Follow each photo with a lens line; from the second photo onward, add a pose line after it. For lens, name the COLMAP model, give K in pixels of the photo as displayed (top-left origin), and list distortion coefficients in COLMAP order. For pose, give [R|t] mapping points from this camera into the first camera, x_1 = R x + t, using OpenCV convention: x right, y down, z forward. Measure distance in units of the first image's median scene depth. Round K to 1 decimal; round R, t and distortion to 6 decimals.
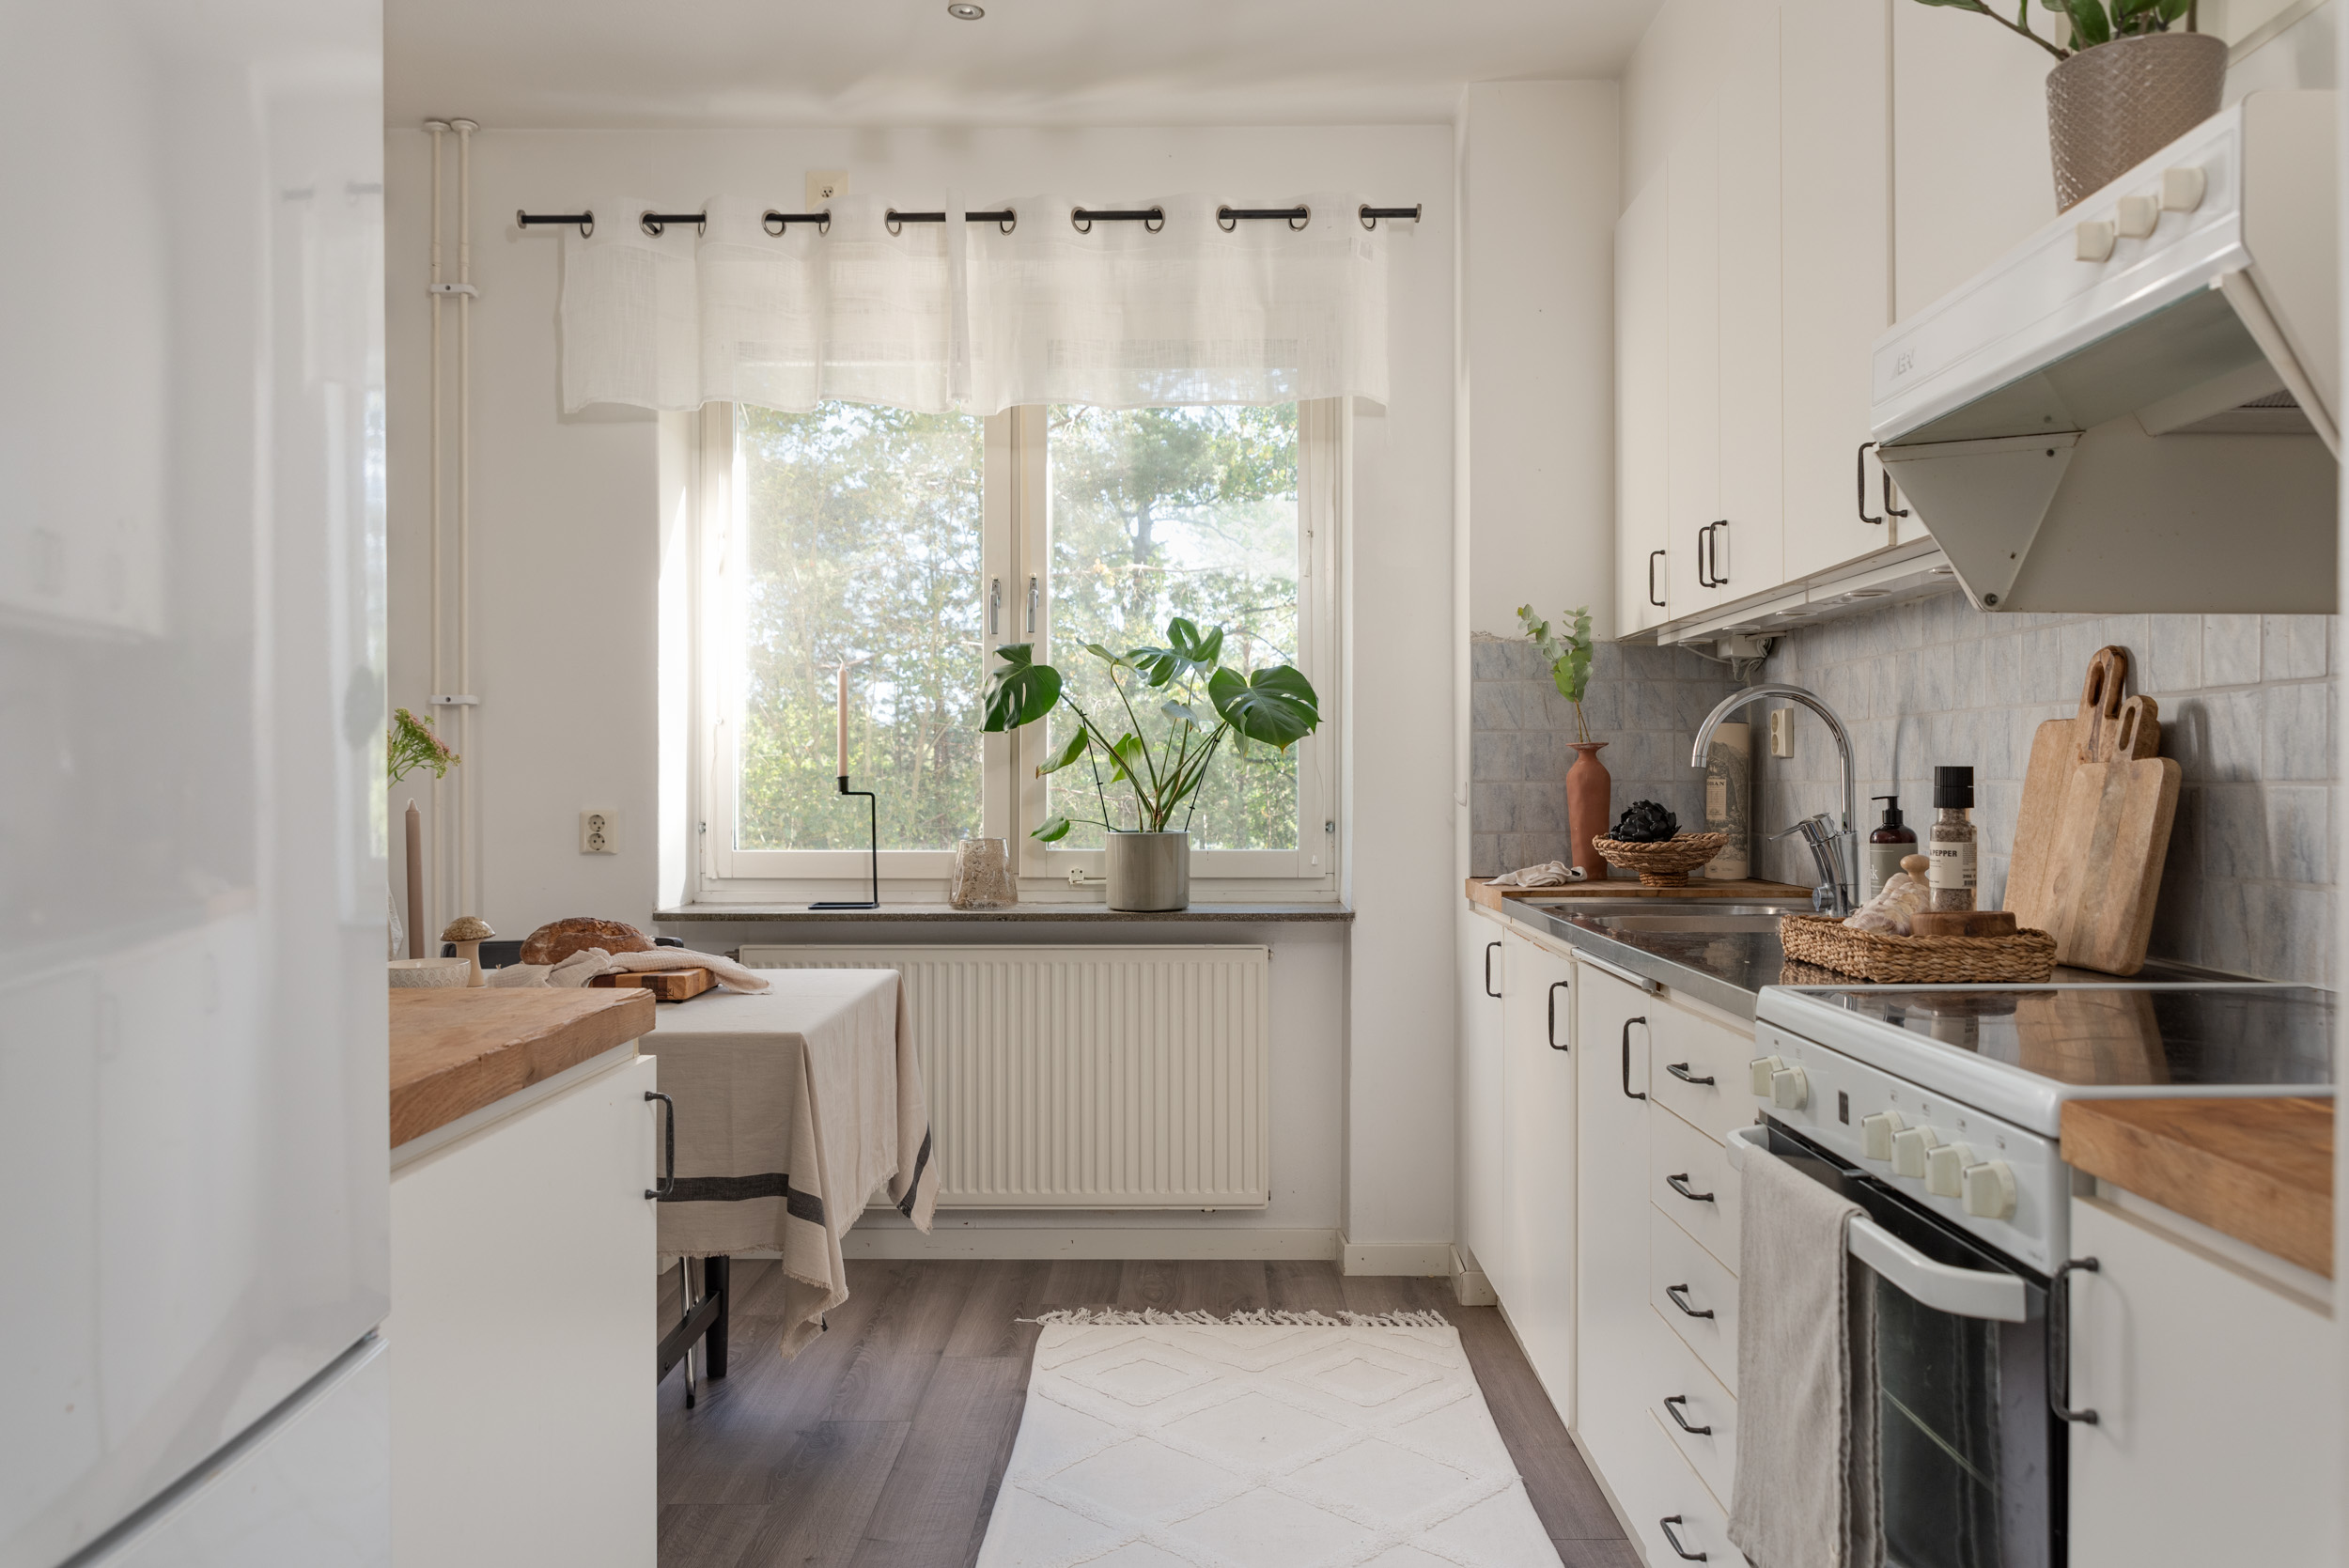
lens RADIAL K [[1794.6, 0, 1174.6], [0, 1794.6, 783.4], [0, 0, 1]] dist [-0.006791, -0.002531]
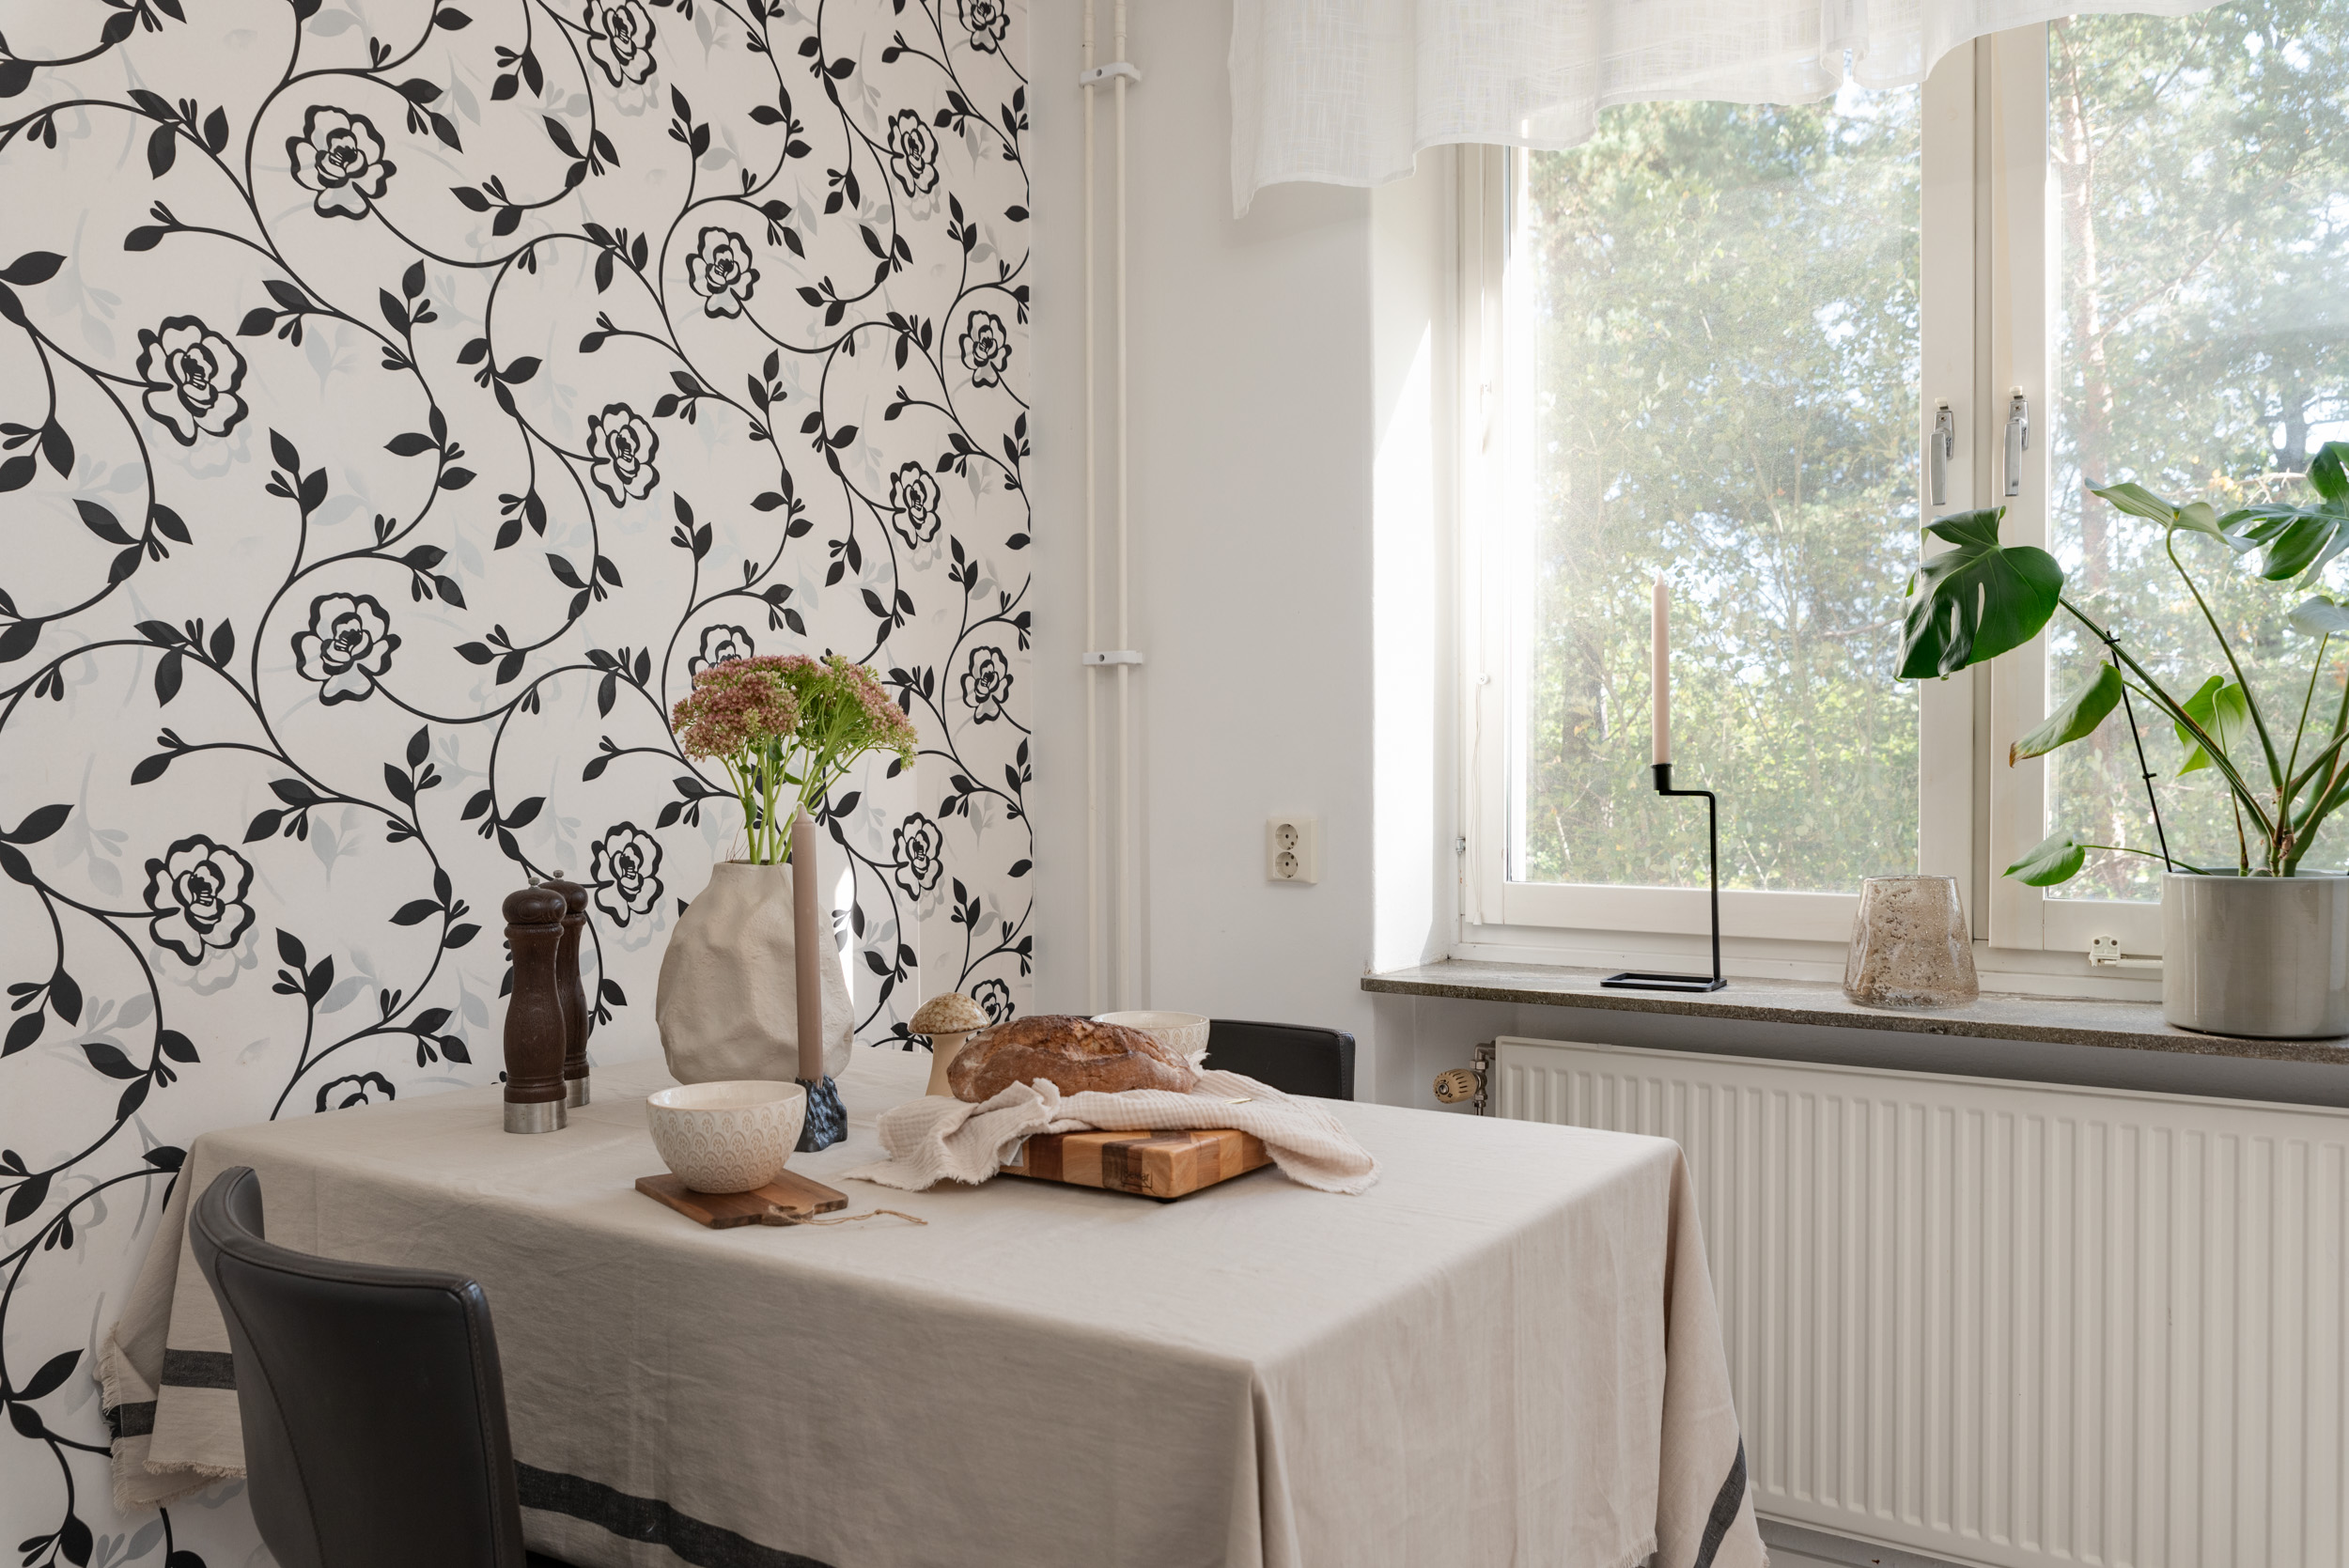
lens RADIAL K [[1794.6, 0, 1173.8], [0, 1794.6, 784.4], [0, 0, 1]] dist [-0.006791, -0.002531]
pose [[0.835640, 0.000474, -0.549277, 0.006019], [0.001529, 0.999994, 0.003189, 0.000598], [0.549275, -0.003505, 0.835634, 0.424385]]
